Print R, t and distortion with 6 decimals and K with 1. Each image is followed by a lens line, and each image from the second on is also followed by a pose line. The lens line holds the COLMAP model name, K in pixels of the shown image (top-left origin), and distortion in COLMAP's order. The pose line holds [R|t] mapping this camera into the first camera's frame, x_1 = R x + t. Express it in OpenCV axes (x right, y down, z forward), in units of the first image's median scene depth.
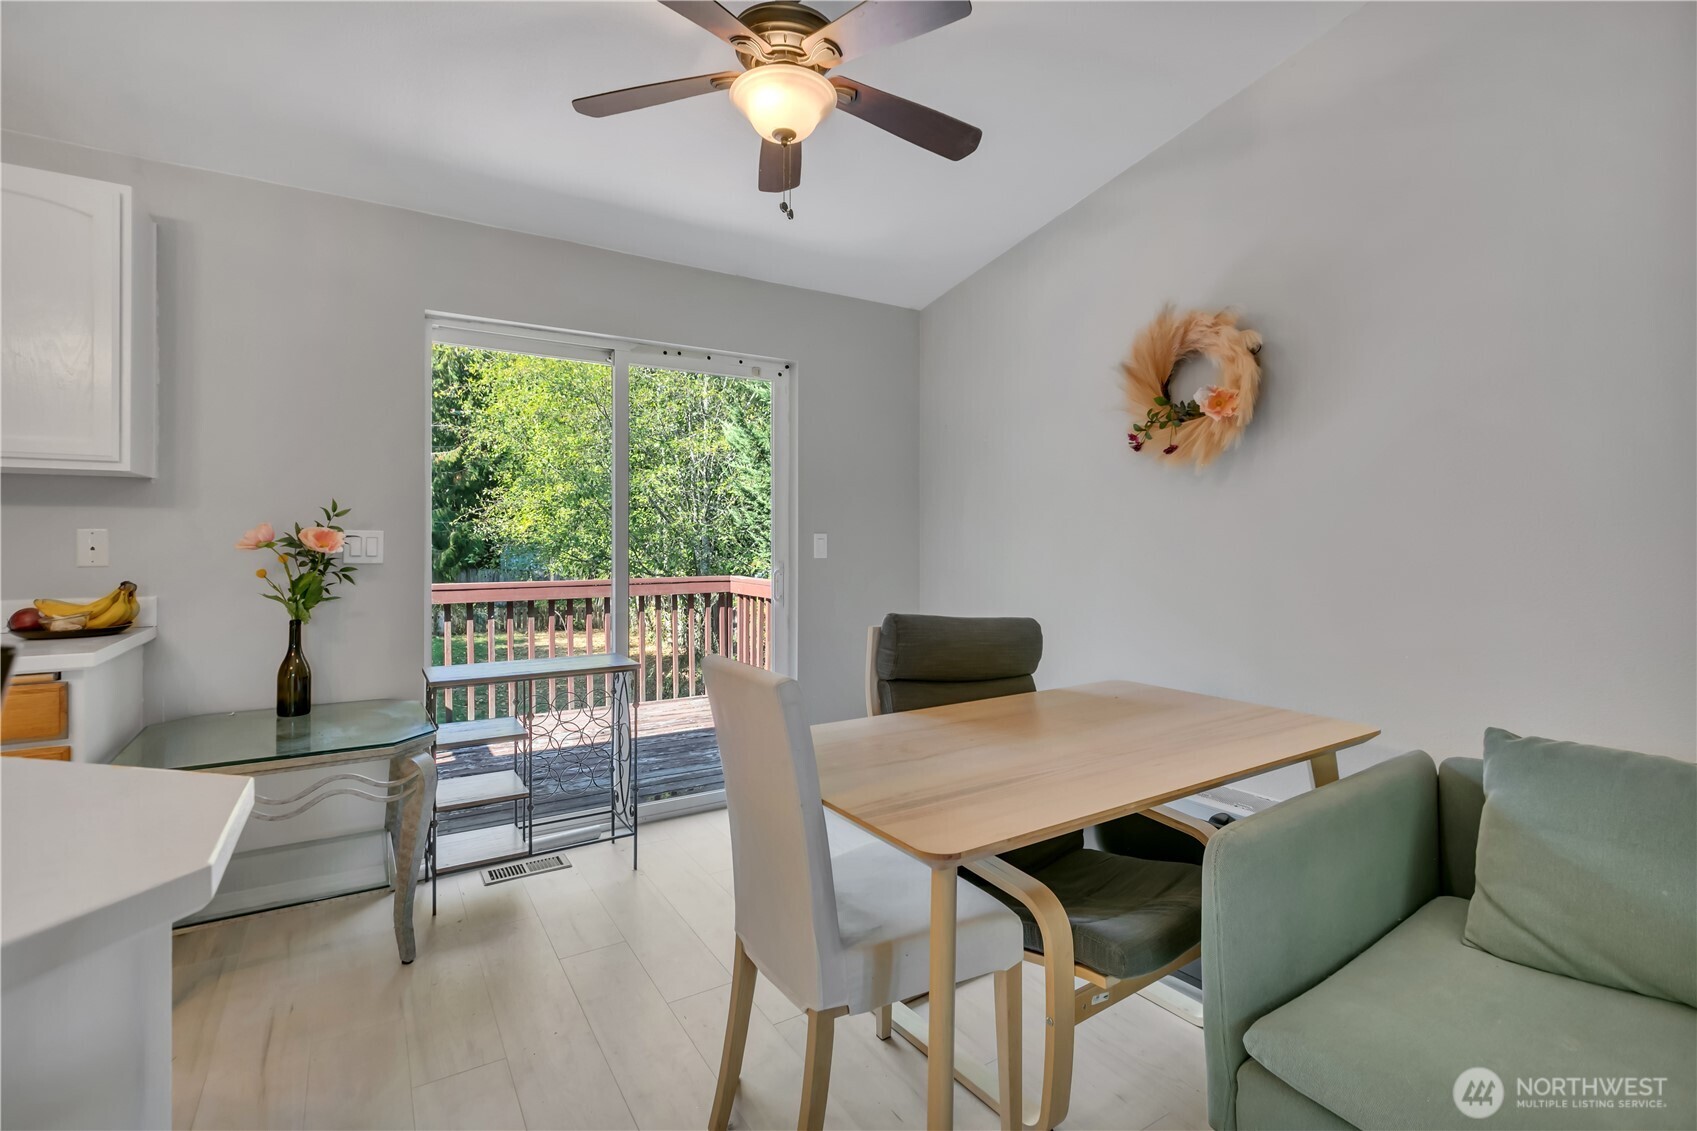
lens RADIAL K [[780.8, 0, 855.7], [0, 780.8, 535.2], [0, 0, 1]] dist [0.000006, -0.000044]
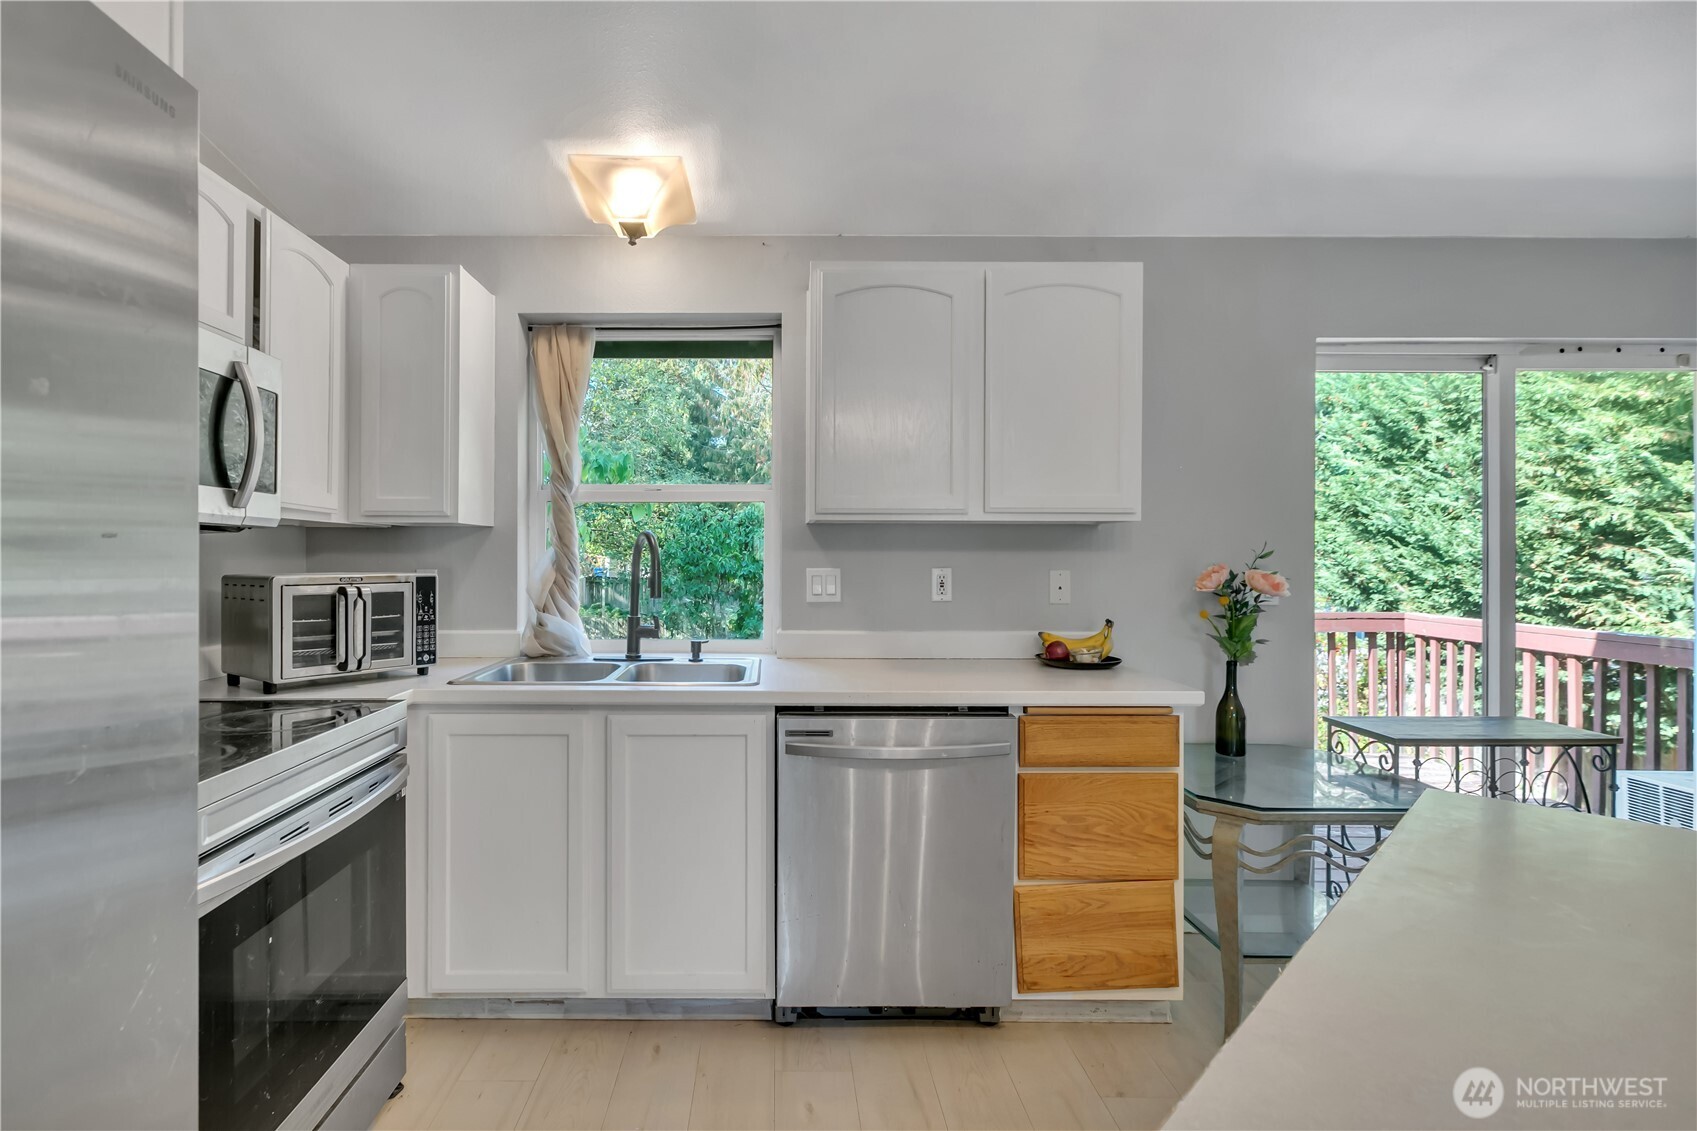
lens RADIAL K [[818.8, 0, 780.0], [0, 818.8, 556.4], [0, 0, 1]] dist [-0.000118, 0.000724]
pose [[0.842770, 0.001587, -0.538272, -0.634972], [0.002045, 0.999979, 0.006151, -0.035250], [0.538271, -0.006285, 0.842749, -0.213778]]
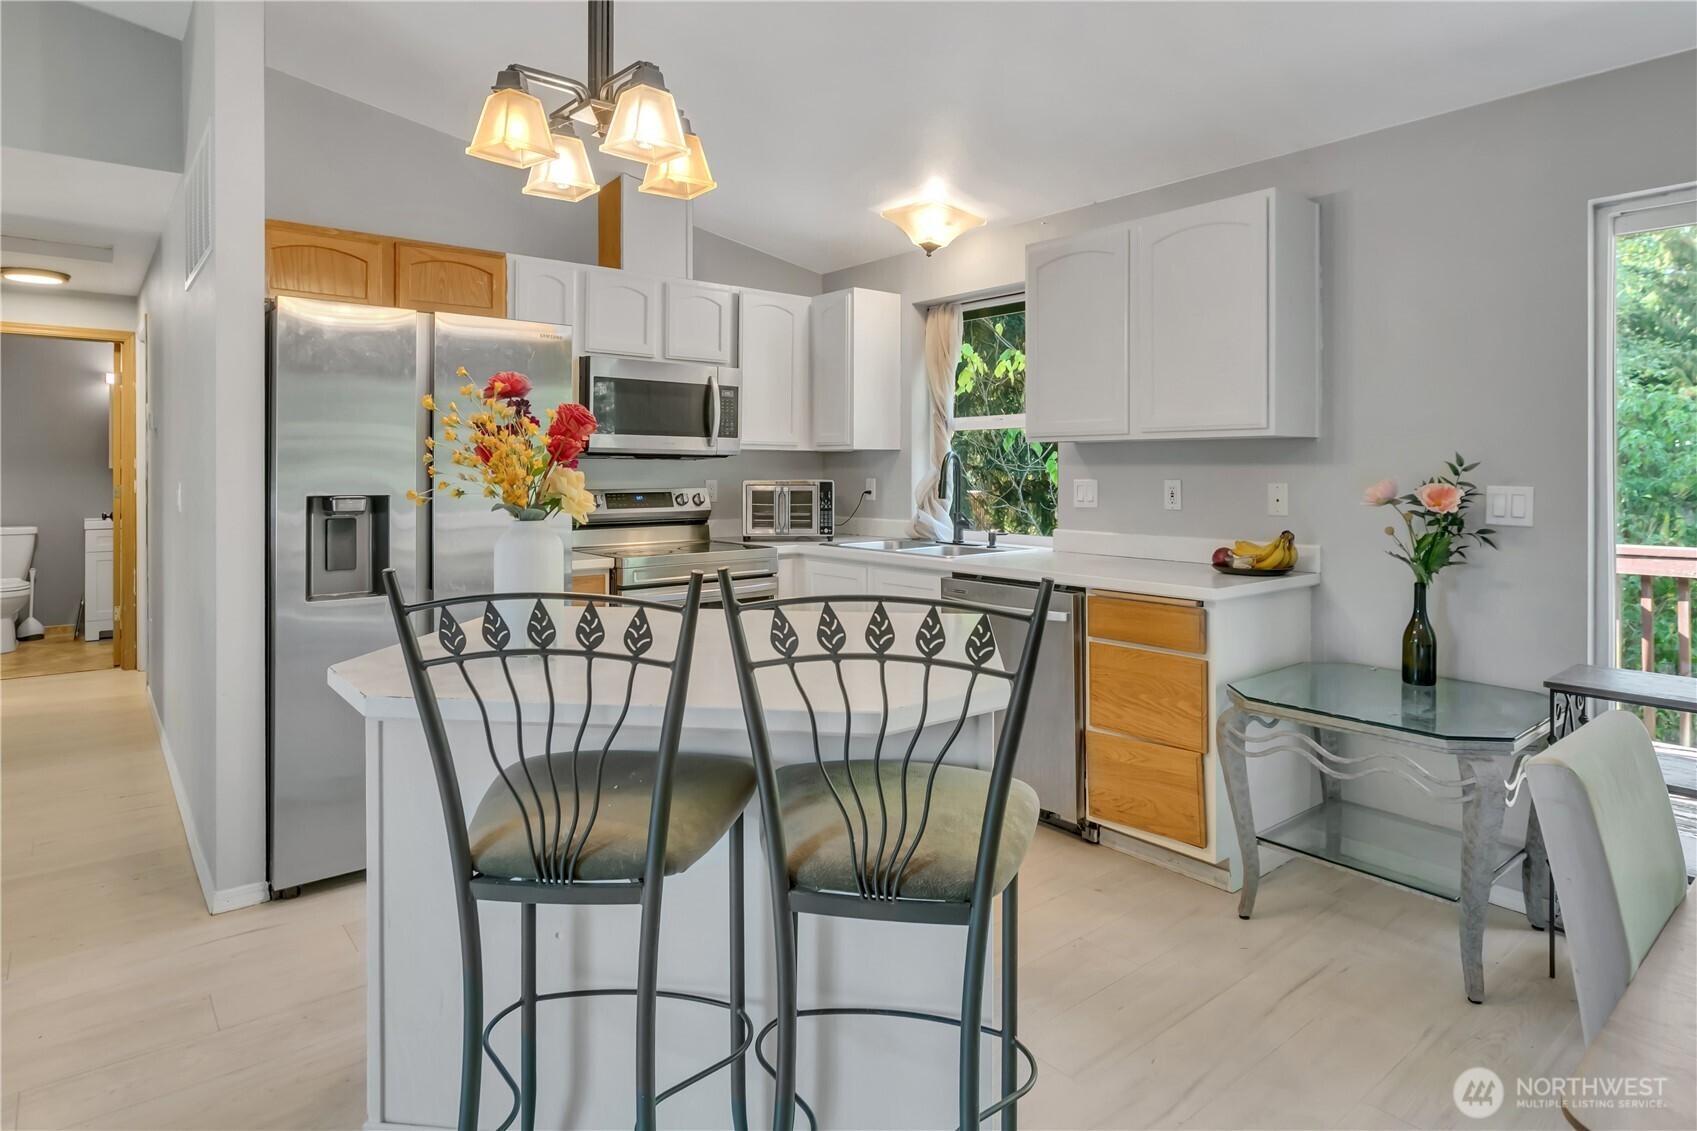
lens RADIAL K [[948.2, 0, 829.9], [0, 948.2, 468.2], [0, 0, 1]] dist [-0.002561, -0.000168]
pose [[0.109699, -0.001606, -0.993964, 0.334095], [0.006752, 0.999977, -0.000870, -0.032348], [0.993942, -0.006615, 0.109707, 0.169394]]
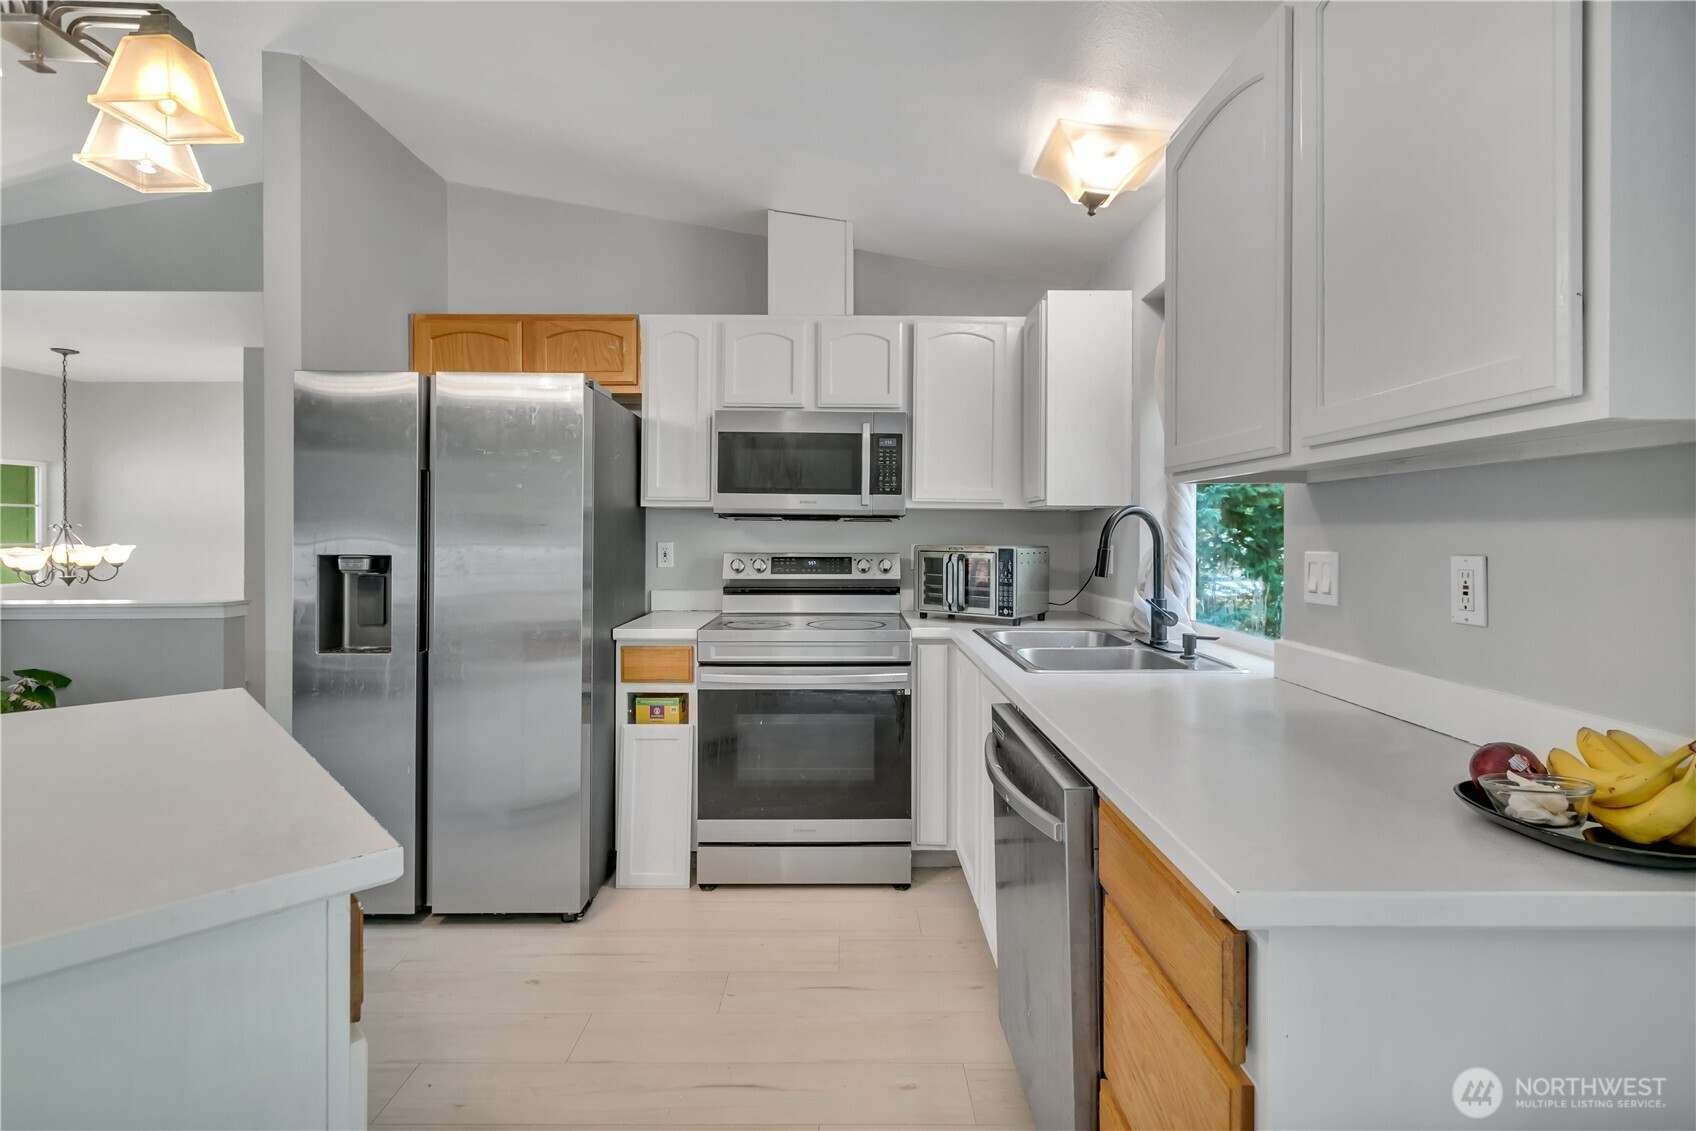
lens RADIAL K [[764.7, 0, 848.4], [0, 764.7, 535.8], [0, 0, 1]] dist [-0.003550, -0.000138]
pose [[-0.532444, 0.000656, -0.846465, -0.396894], [0.002112, 0.999998, -0.000553, -0.026532], [0.846463, -0.002082, -0.532444, 0.771504]]
